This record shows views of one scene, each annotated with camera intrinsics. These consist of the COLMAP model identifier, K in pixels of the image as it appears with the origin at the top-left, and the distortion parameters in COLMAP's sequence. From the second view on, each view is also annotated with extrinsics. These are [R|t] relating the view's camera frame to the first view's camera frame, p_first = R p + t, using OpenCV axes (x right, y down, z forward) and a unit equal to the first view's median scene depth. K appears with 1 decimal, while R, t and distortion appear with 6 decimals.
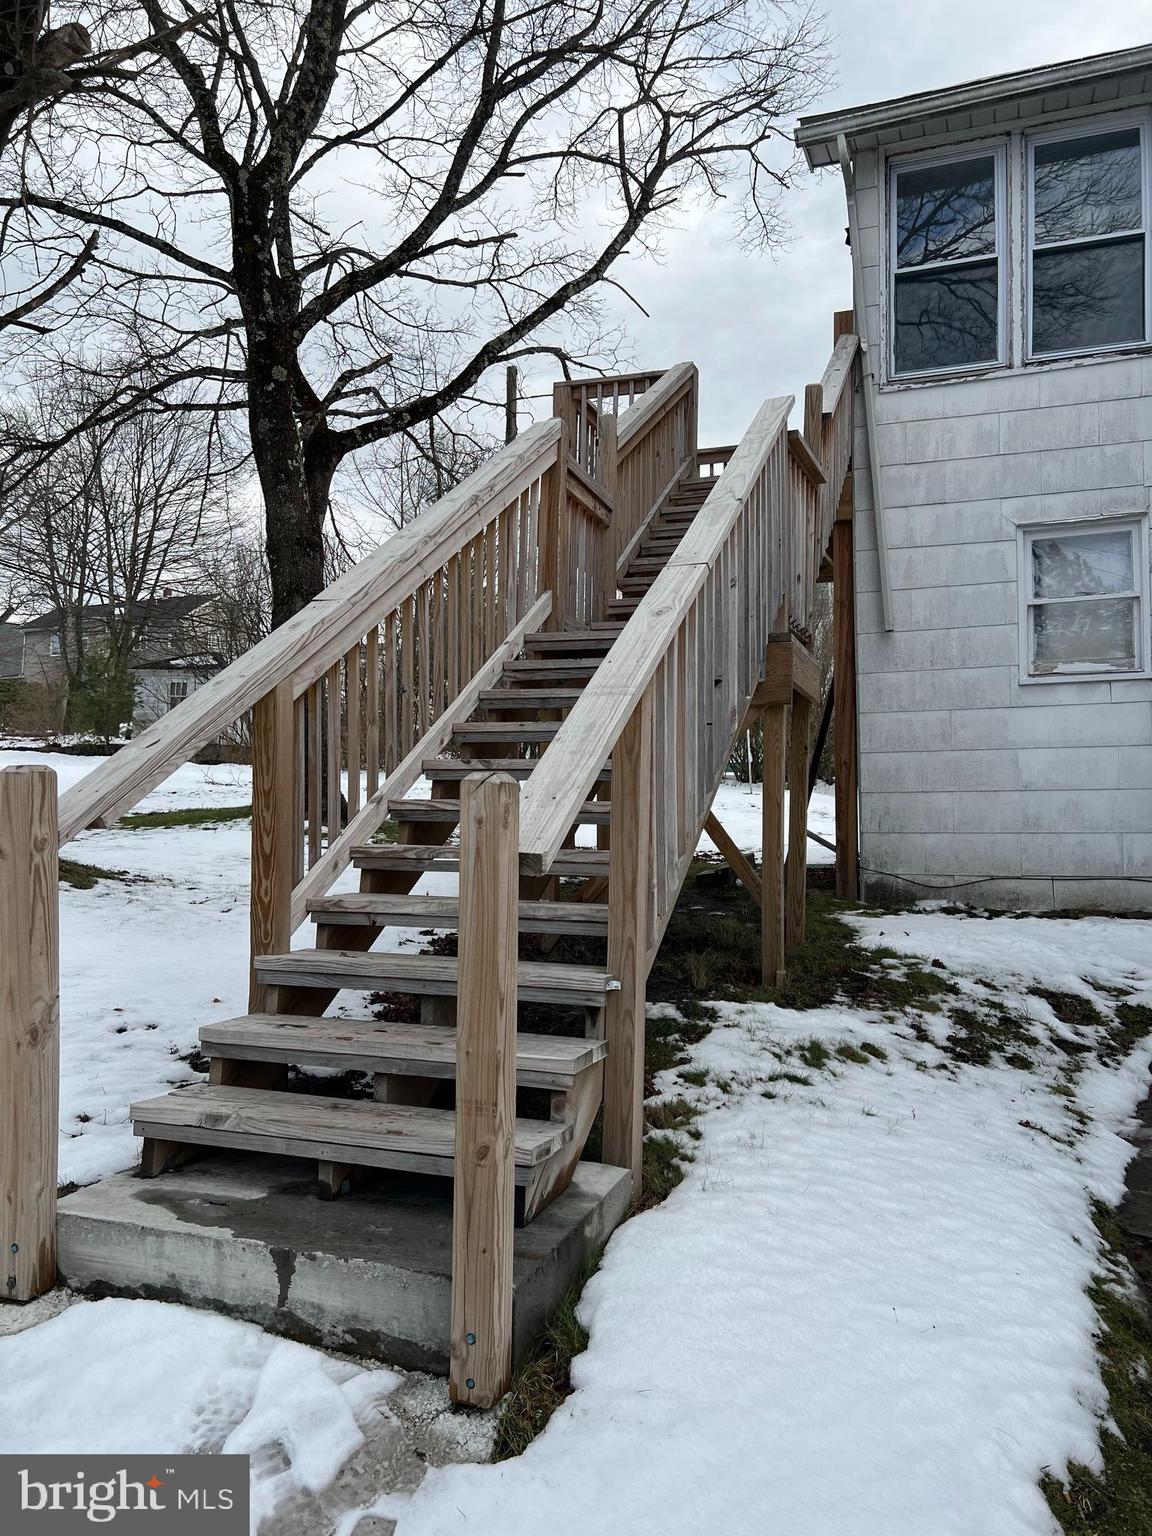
lens RADIAL K [[1150.7, 0, 578.8], [0, 1150.7, 758.8], [0, 0, 1]] dist [0.048322, -0.045654]
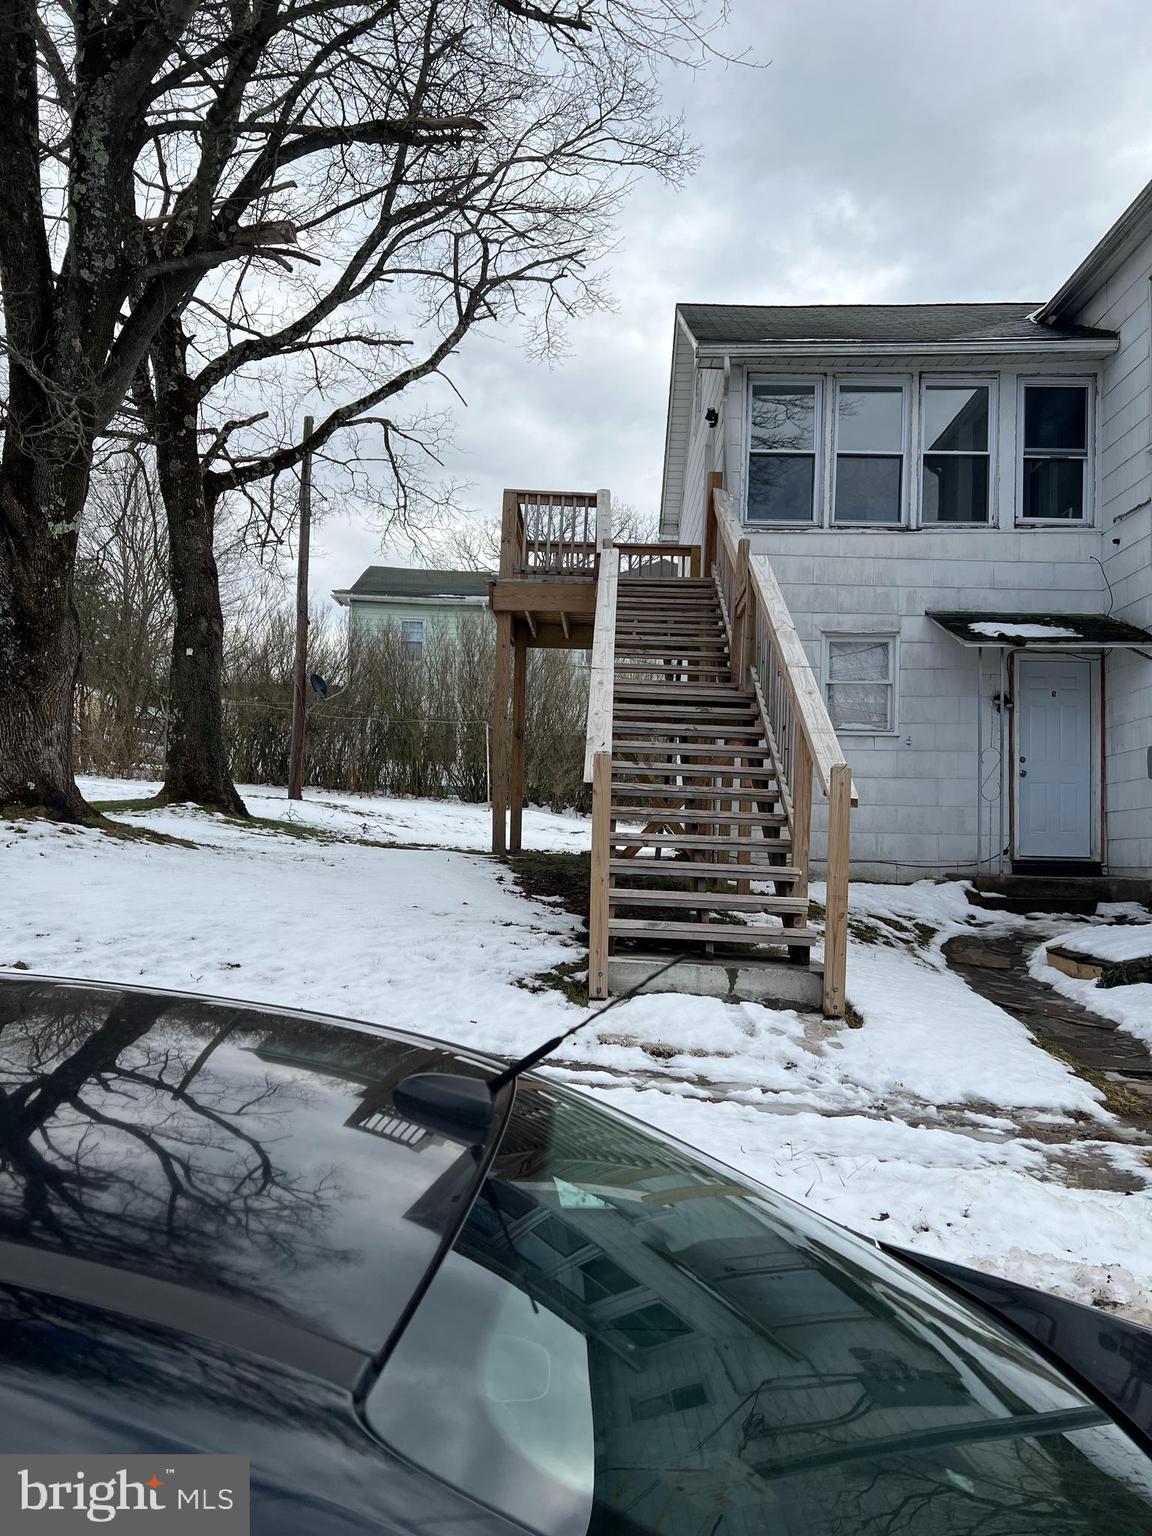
lens RADIAL K [[1150.7, 0, 572.3], [0, 1150.7, 775.3], [0, 0, 1]] dist [0.048322, -0.045654]
pose [[0.944704, 0.049377, 0.324185, -0.411139], [-0.045917, 0.998777, -0.018320, 0.031817], [-0.324693, 0.002421, 0.945816, -0.328221]]
